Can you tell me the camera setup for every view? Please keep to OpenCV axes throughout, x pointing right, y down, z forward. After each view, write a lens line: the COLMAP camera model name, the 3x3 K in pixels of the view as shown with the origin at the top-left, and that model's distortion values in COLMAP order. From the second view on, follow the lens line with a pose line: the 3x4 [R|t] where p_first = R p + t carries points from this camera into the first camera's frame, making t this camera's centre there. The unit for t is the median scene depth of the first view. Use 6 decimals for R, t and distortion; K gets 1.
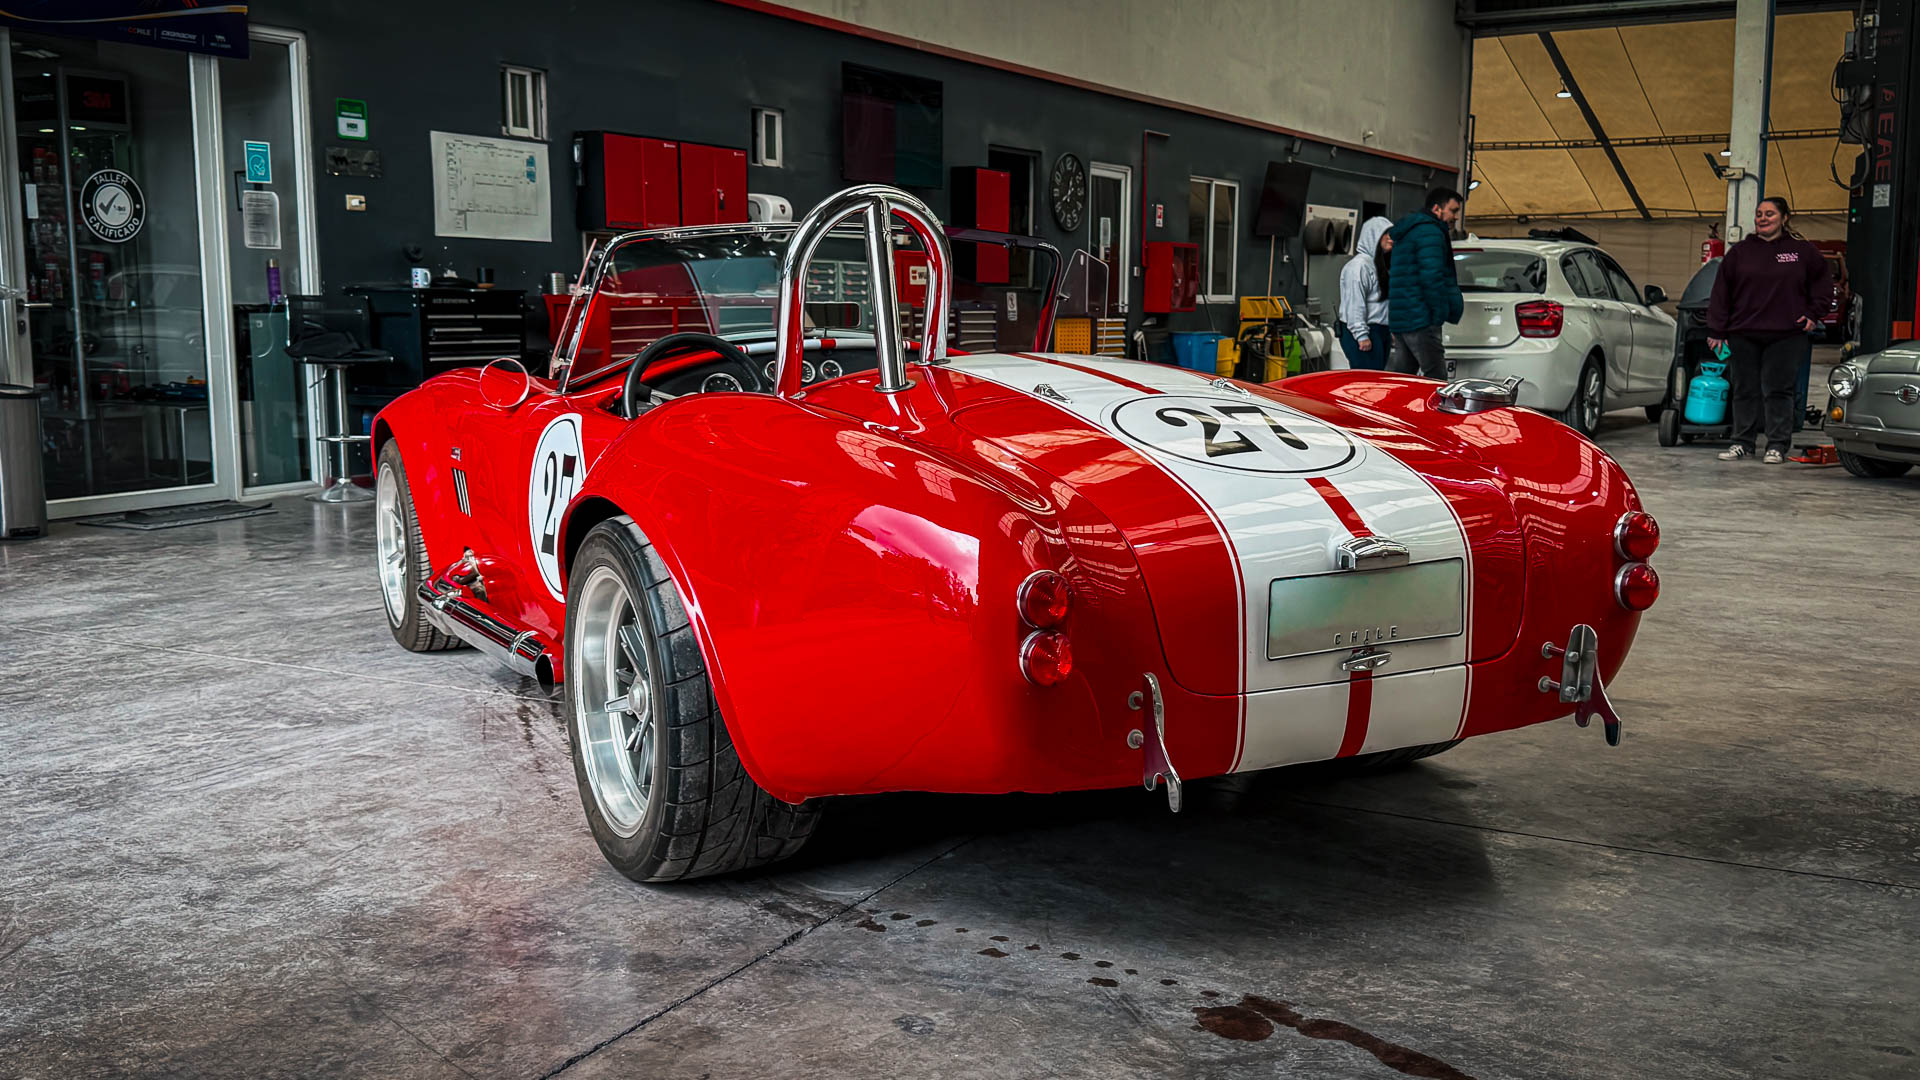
lens RADIAL K [[1956.6, 0, 961.5], [0, 1956.6, 548.1], [0, 0, 1]] dist [0.013903, 0.000000]
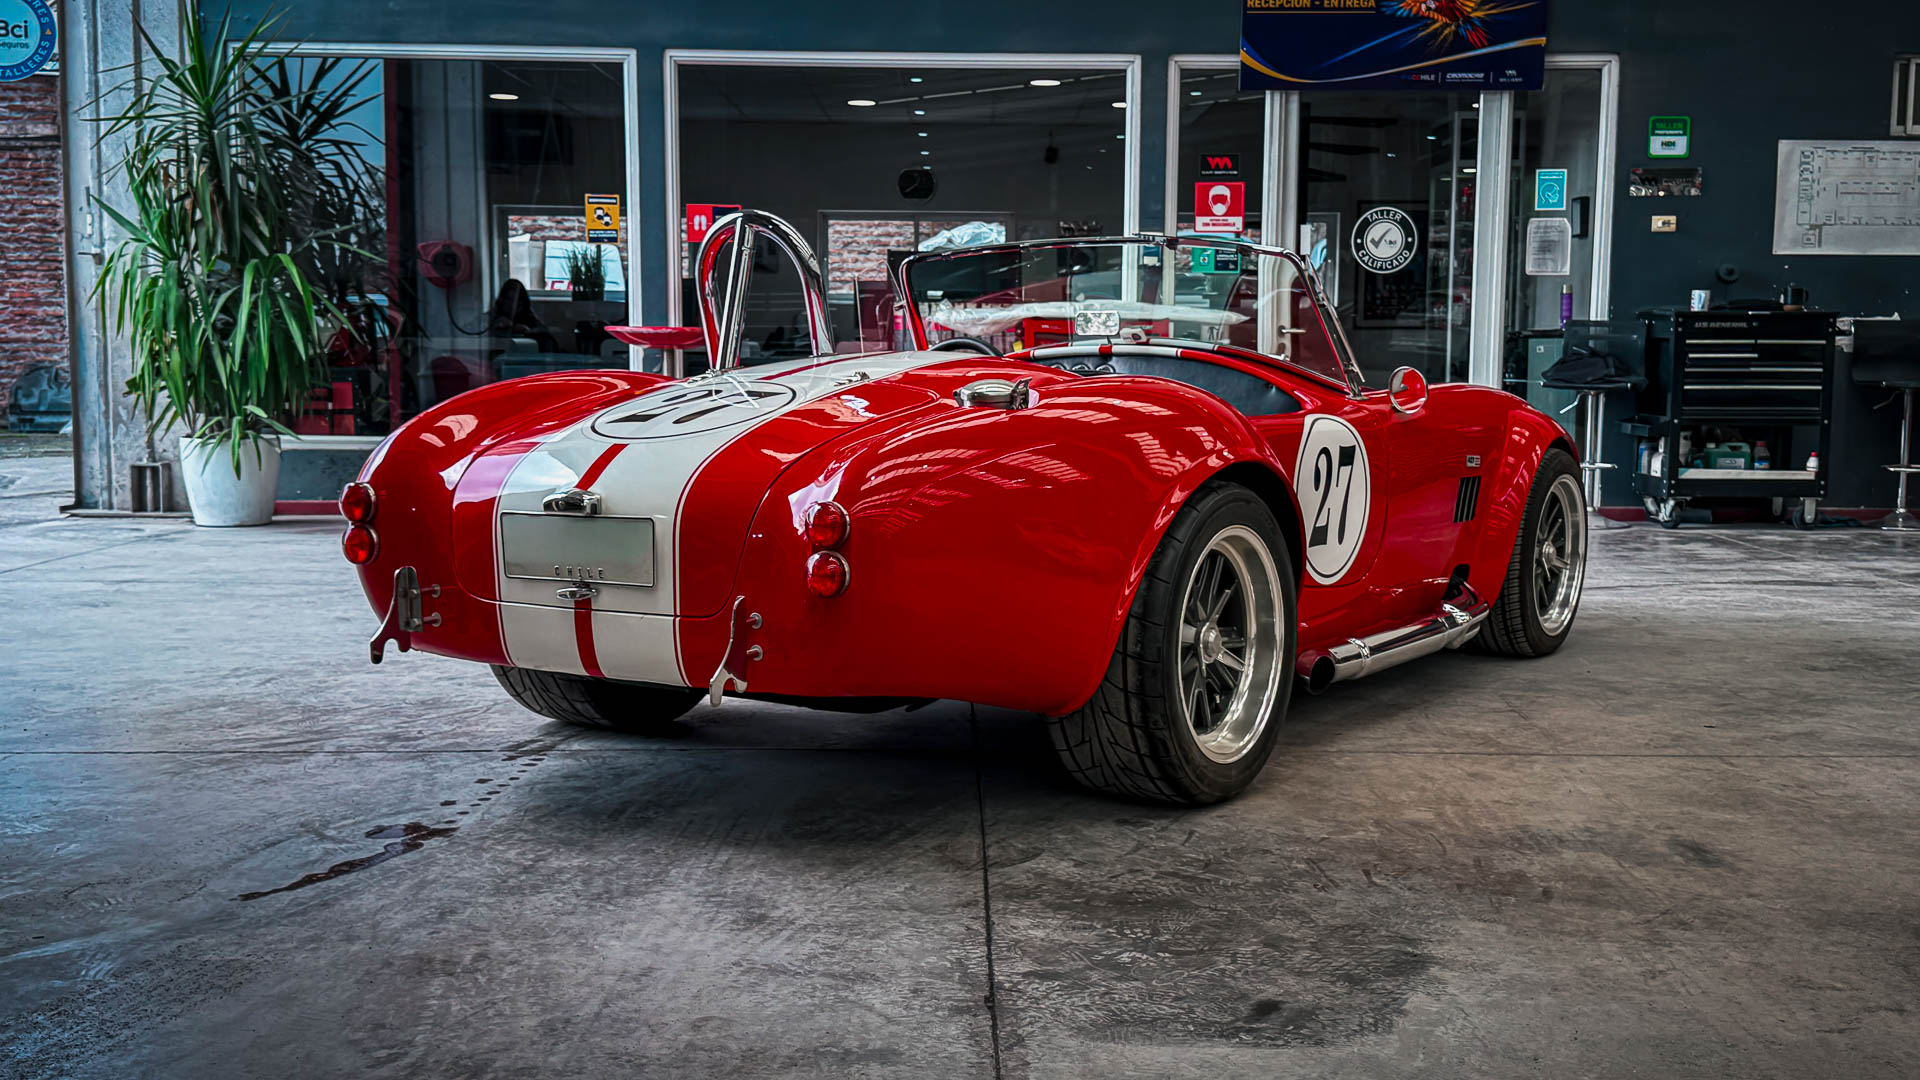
lens RADIAL K [[2295.0, 0, 962.5], [0, 2295.0, 538.1], [0, 0, 1]] dist [0.137448, 0.000000]
pose [[0.429489, 0.081838, -0.899356, 0.652753], [-0.121979, 0.992016, 0.032019, -0.021035], [0.894796, 0.095951, 0.436043, 0.239163]]
